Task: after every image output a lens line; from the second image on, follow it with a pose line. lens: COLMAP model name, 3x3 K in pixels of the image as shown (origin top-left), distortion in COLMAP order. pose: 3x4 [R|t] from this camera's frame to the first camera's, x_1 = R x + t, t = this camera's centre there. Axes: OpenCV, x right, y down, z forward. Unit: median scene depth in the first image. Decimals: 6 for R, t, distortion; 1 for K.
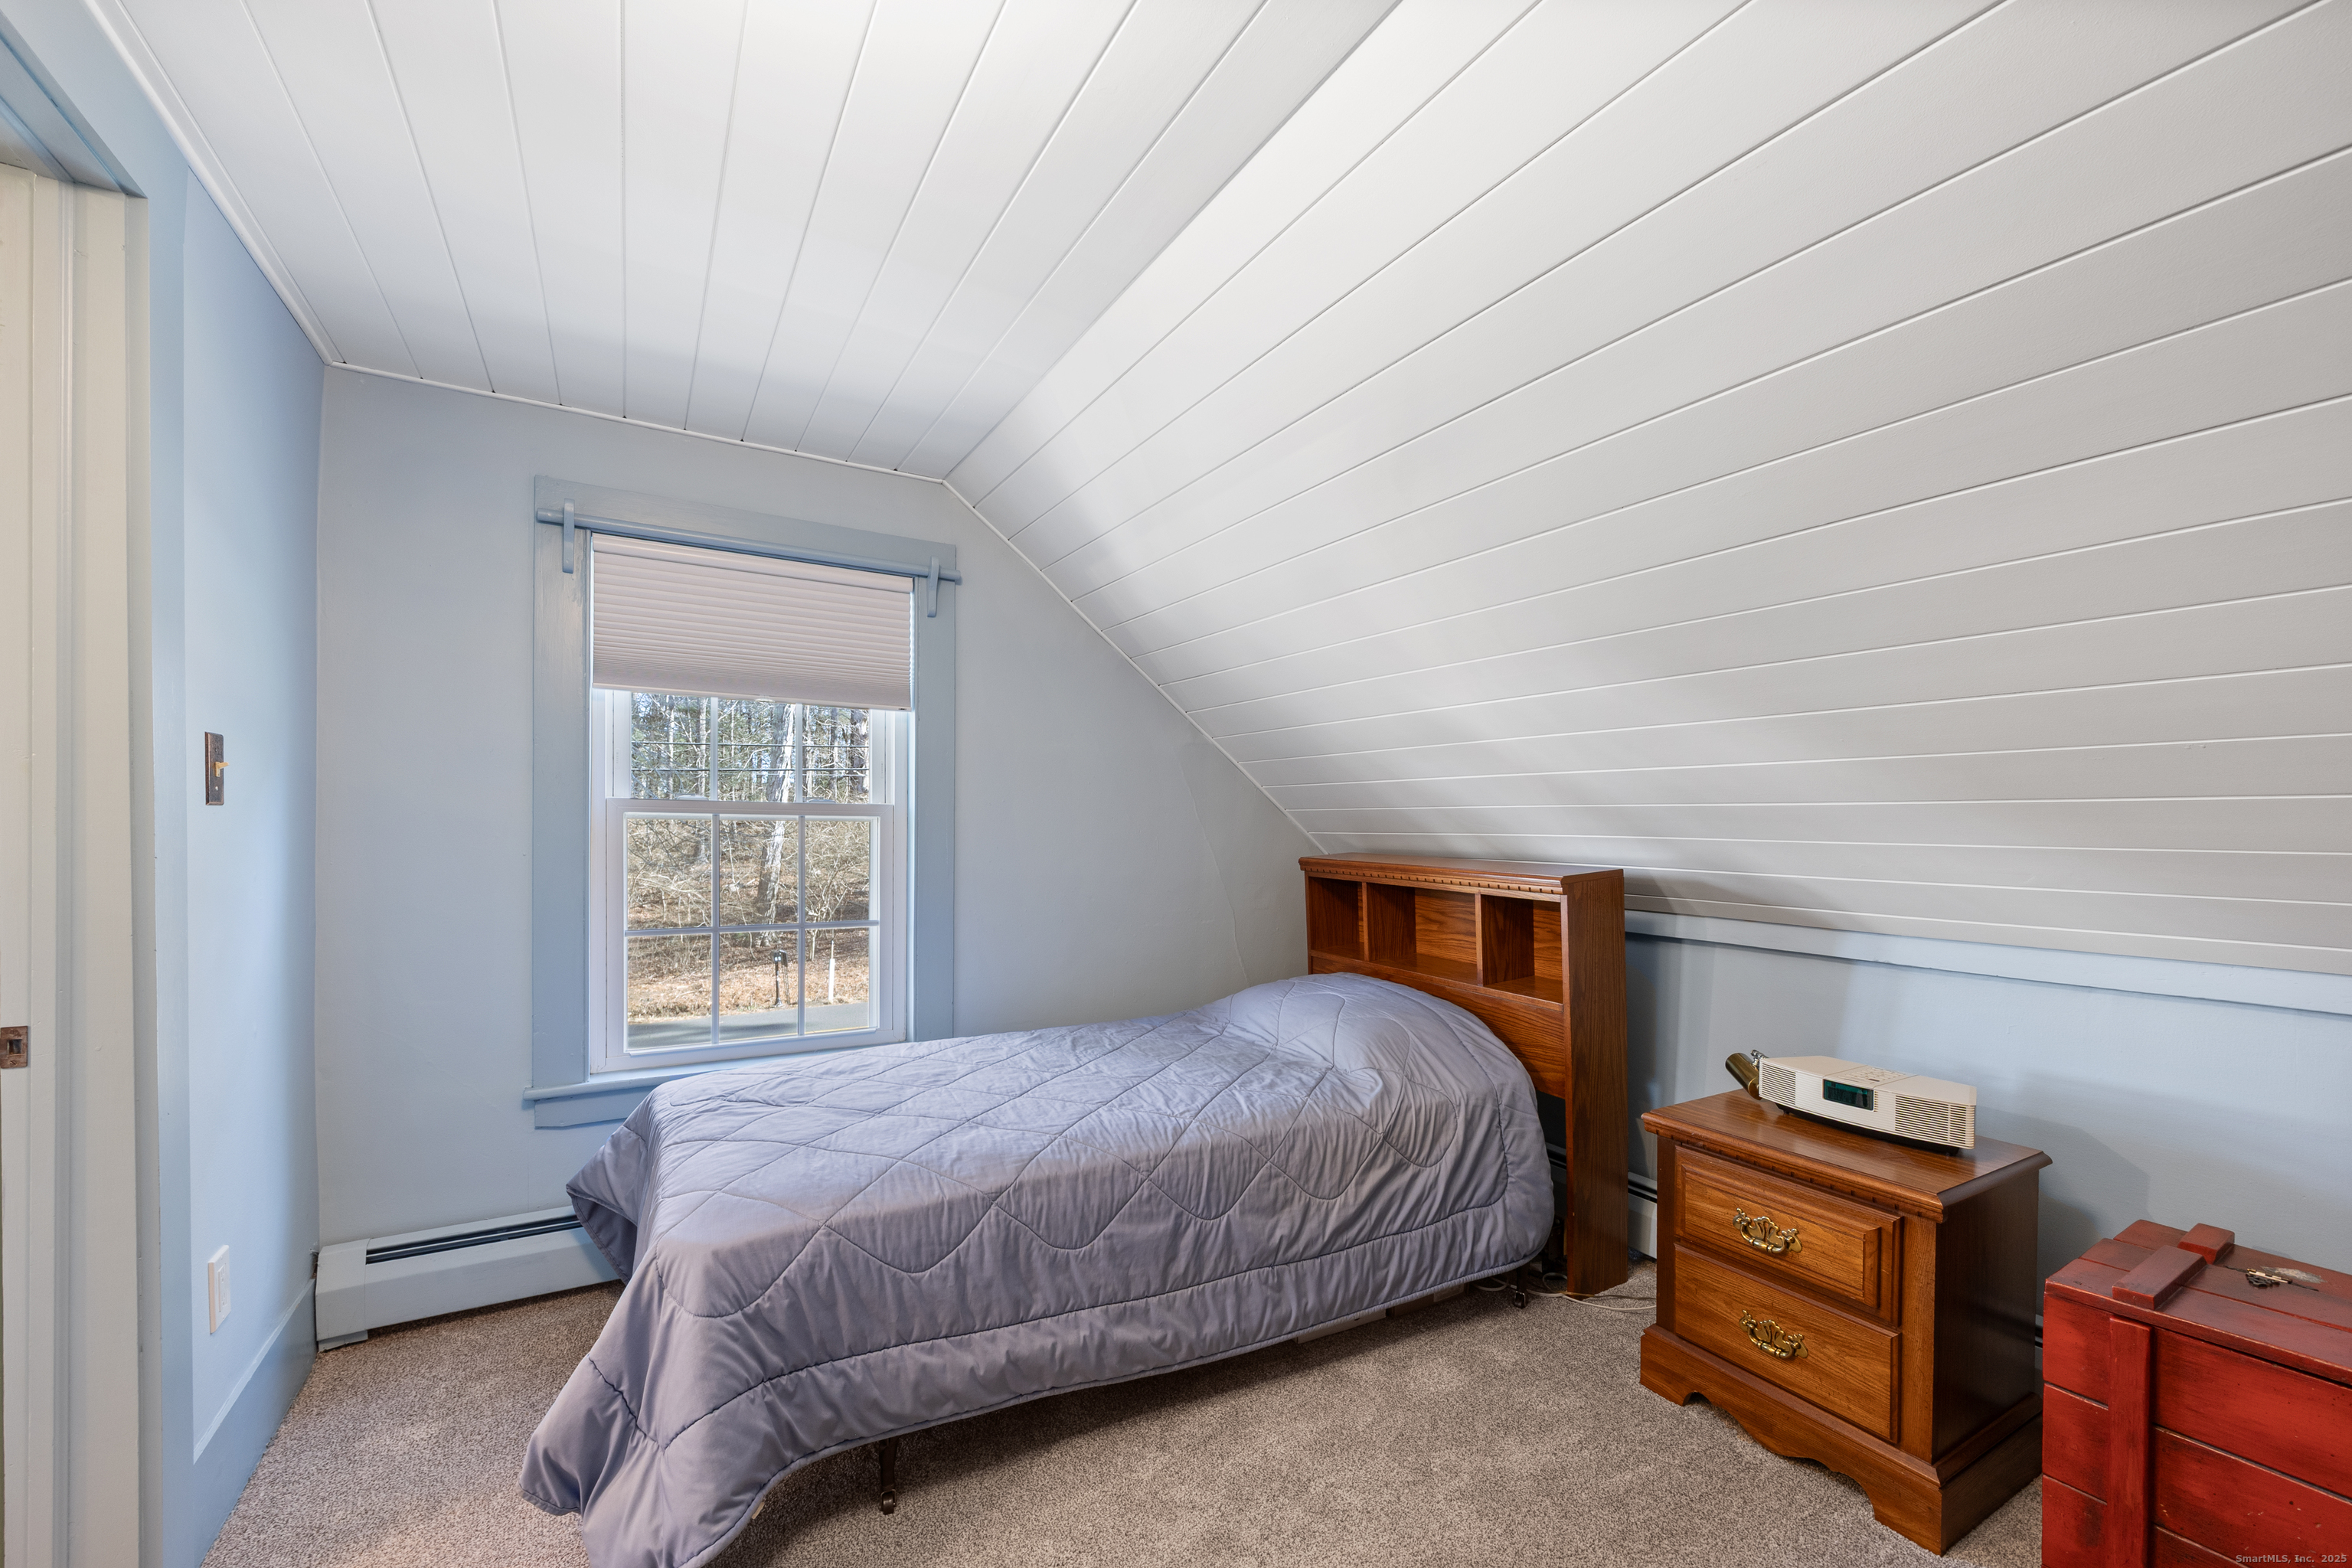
lens RADIAL K [[955.6, 0, 1205.9], [0, 955.6, 834.4], [0, 0, 1]] dist [0.002181, 0.000175]
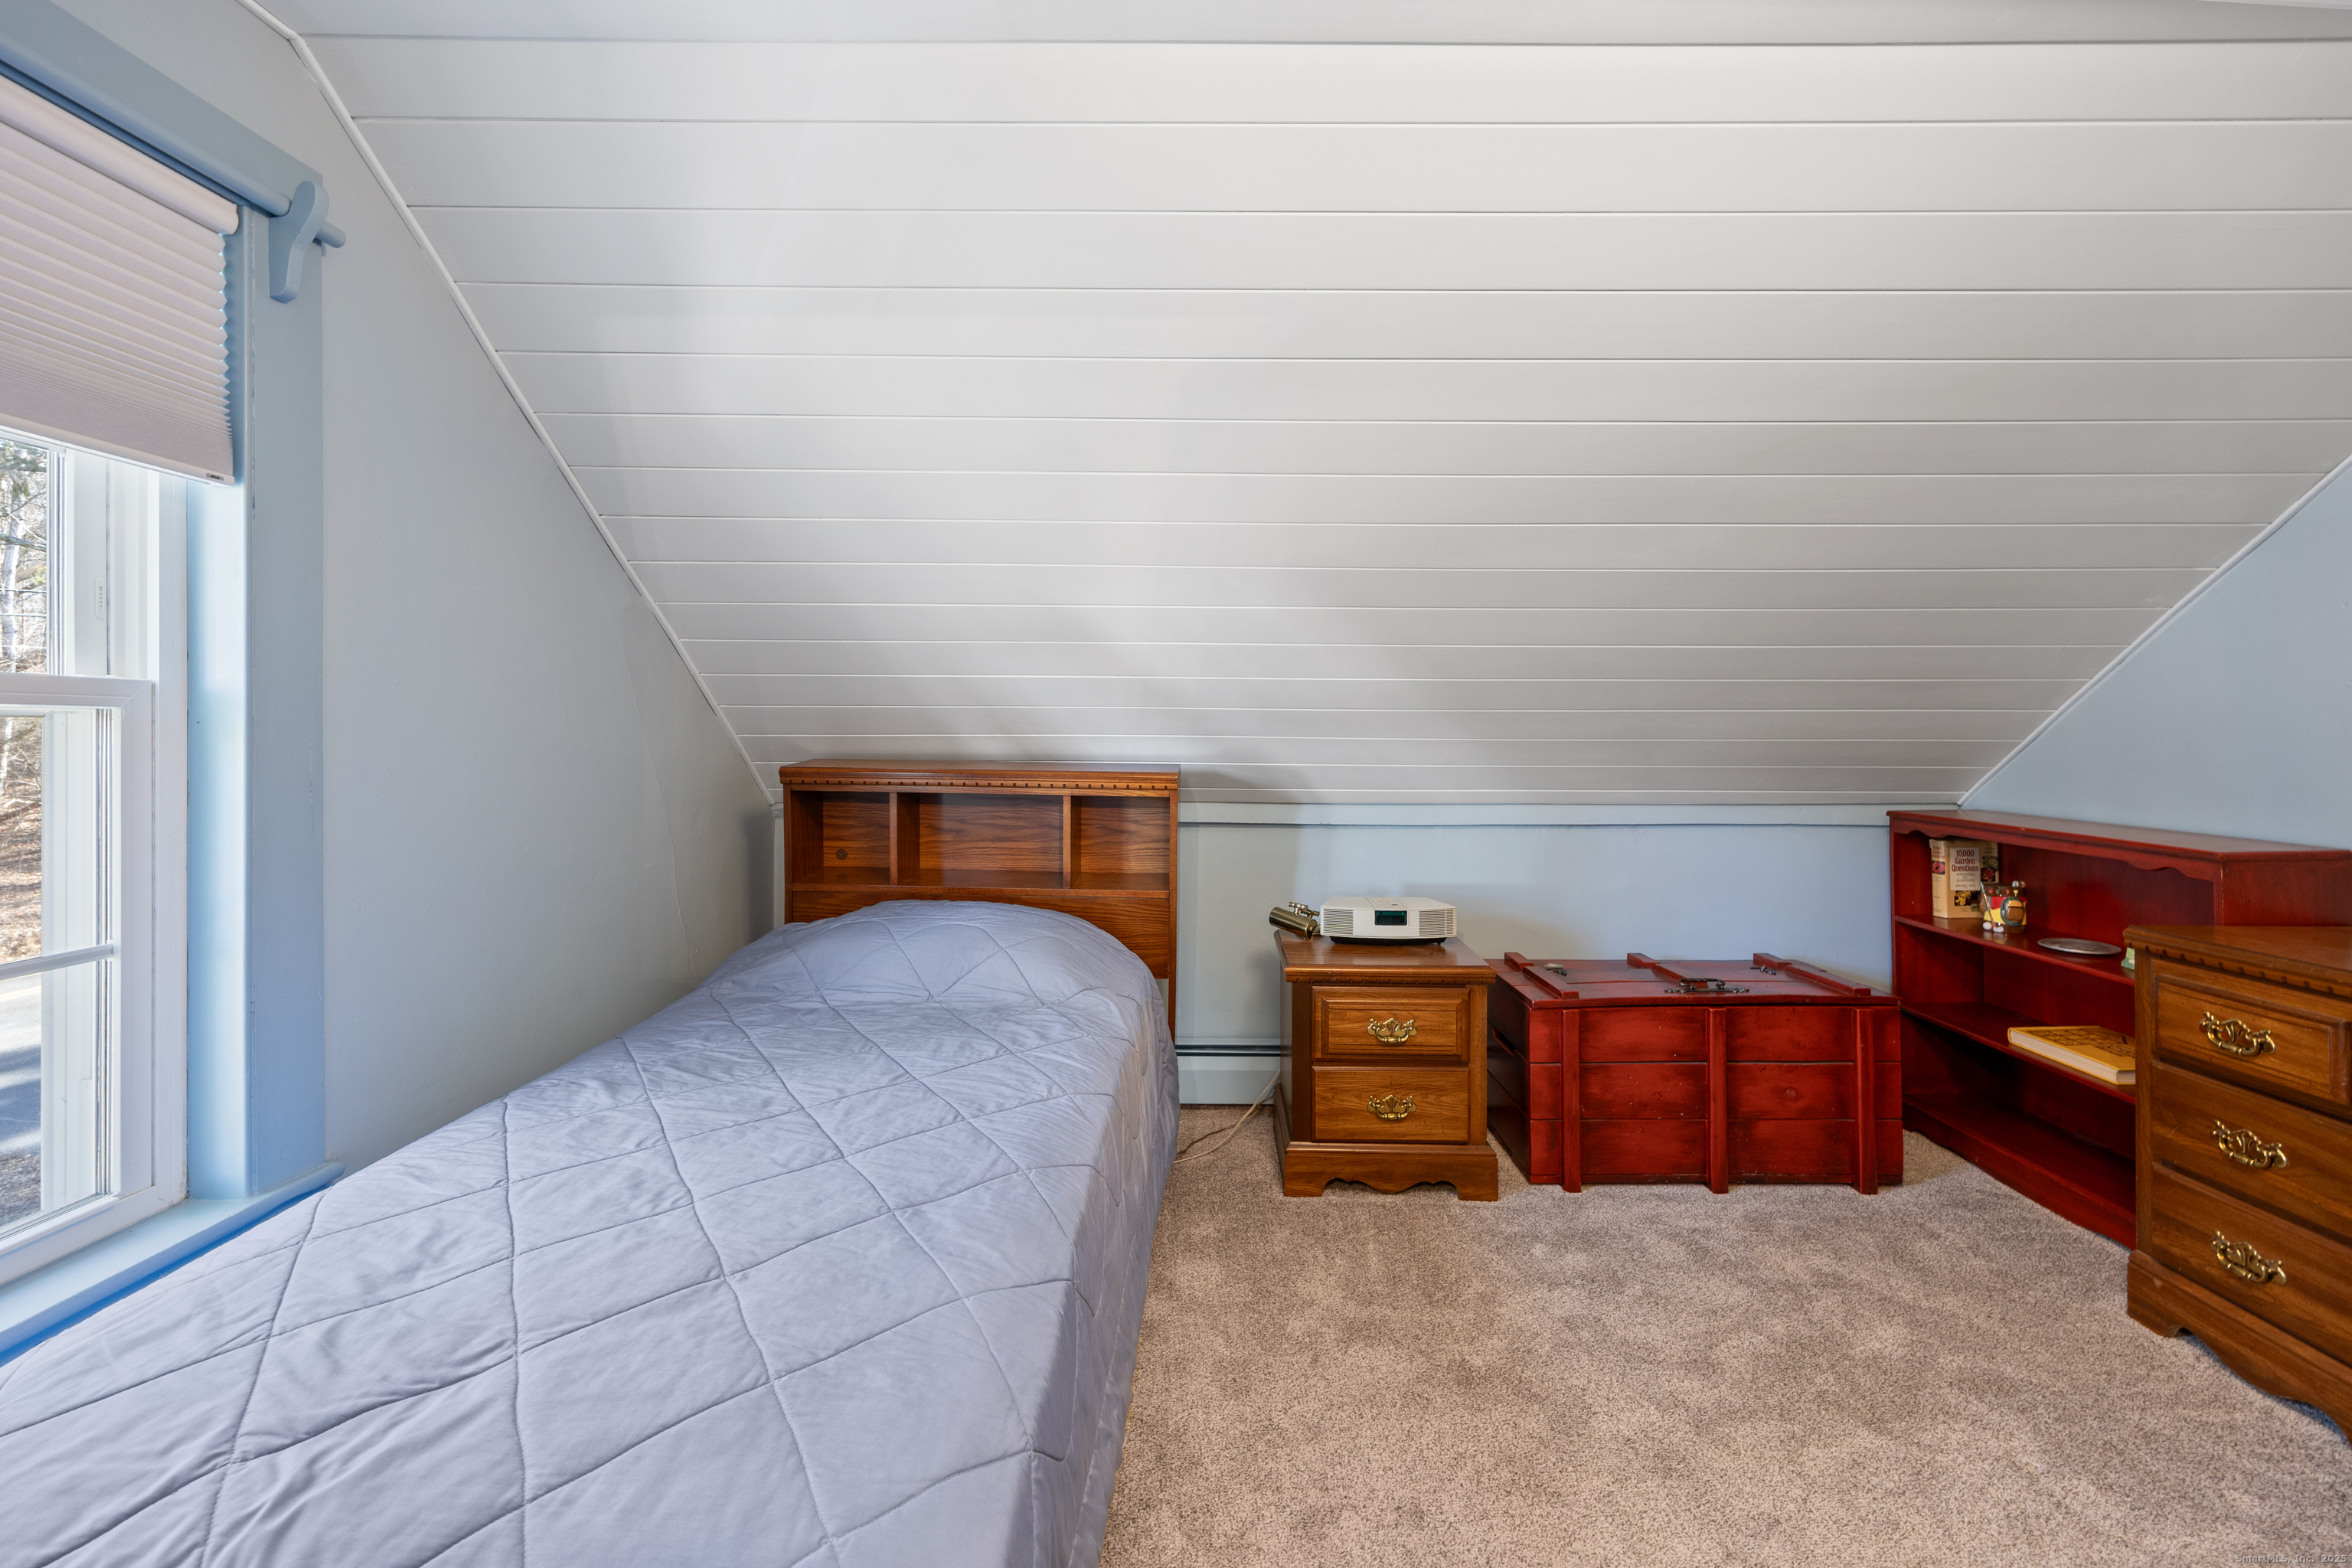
lens RADIAL K [[955.6, 0, 1195.7], [0, 955.6, 718.8], [0, 0, 1]] dist [0.002181, 0.000175]
pose [[0.520834, 0.004130, 0.853648, -0.619509], [0.007662, 0.999925, -0.009513, -0.008316], [-0.853623, 0.011496, 0.520764, 0.468287]]
